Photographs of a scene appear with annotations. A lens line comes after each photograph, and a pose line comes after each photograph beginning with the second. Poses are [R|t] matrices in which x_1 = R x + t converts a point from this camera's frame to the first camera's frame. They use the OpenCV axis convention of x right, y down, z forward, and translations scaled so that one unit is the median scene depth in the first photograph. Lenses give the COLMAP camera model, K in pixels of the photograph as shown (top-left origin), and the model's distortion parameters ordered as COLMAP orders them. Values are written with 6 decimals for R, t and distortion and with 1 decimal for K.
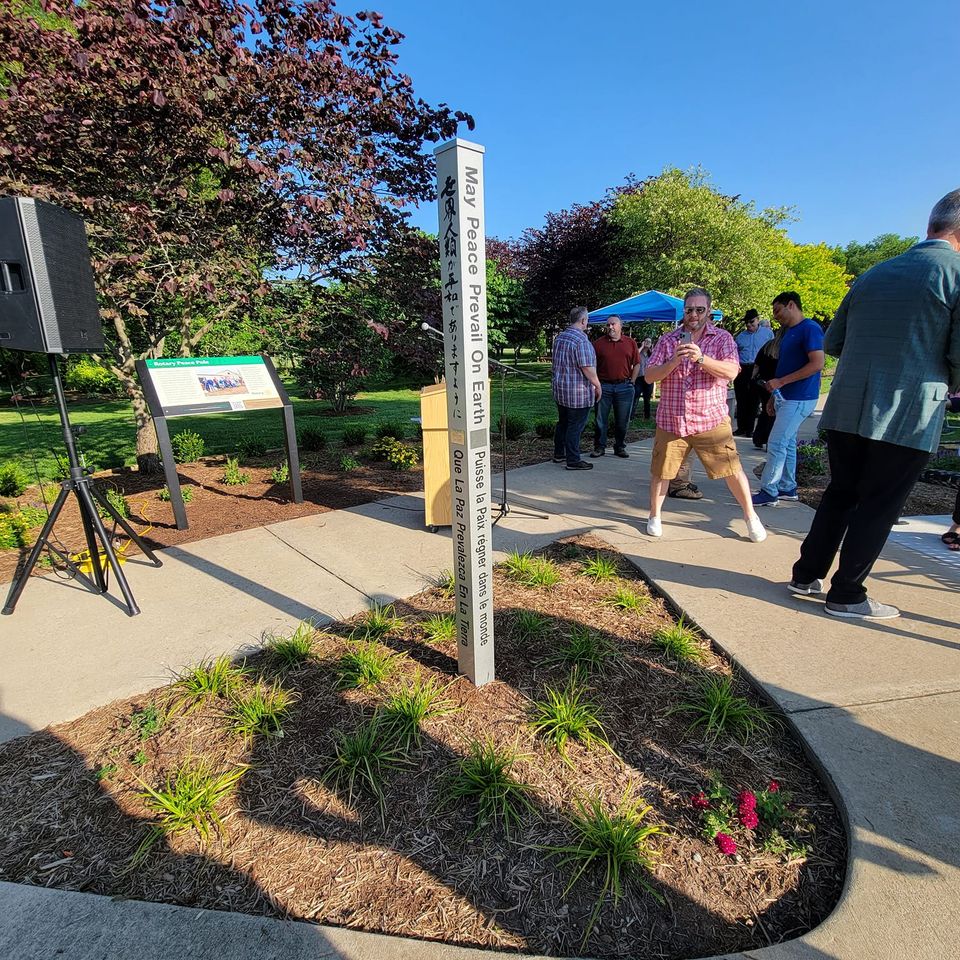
lens RADIAL K [[537.9, 0, 480.5], [0, 537.9, 481.3], [0, 0, 1]] dist [0.002863, -0.000273]
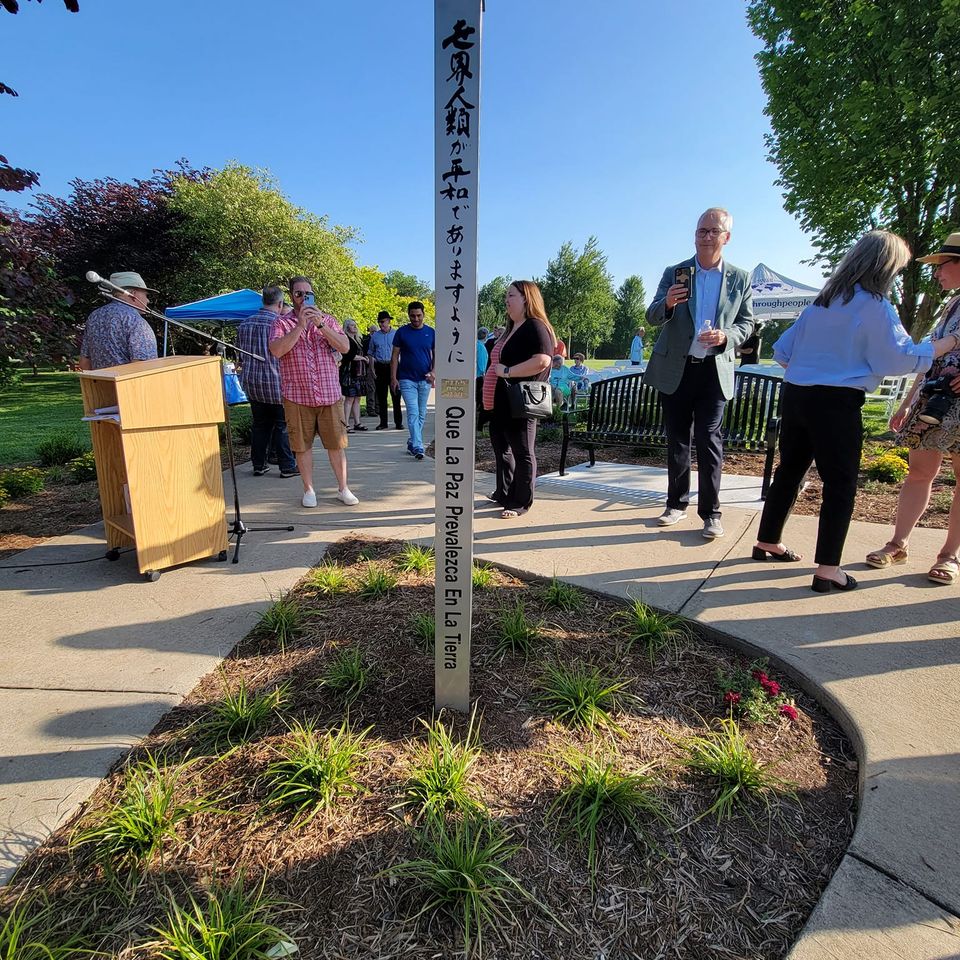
lens RADIAL K [[537.9, 0, 480.1], [0, 537.9, 479.6], [0, 0, 1]] dist [0.002863, -0.000273]
pose [[0.700784, -0.138202, 0.699858, -0.274176], [0.159247, 0.986605, 0.035369, 0.010532], [-0.695372, 0.086665, 0.713405, 0.222509]]
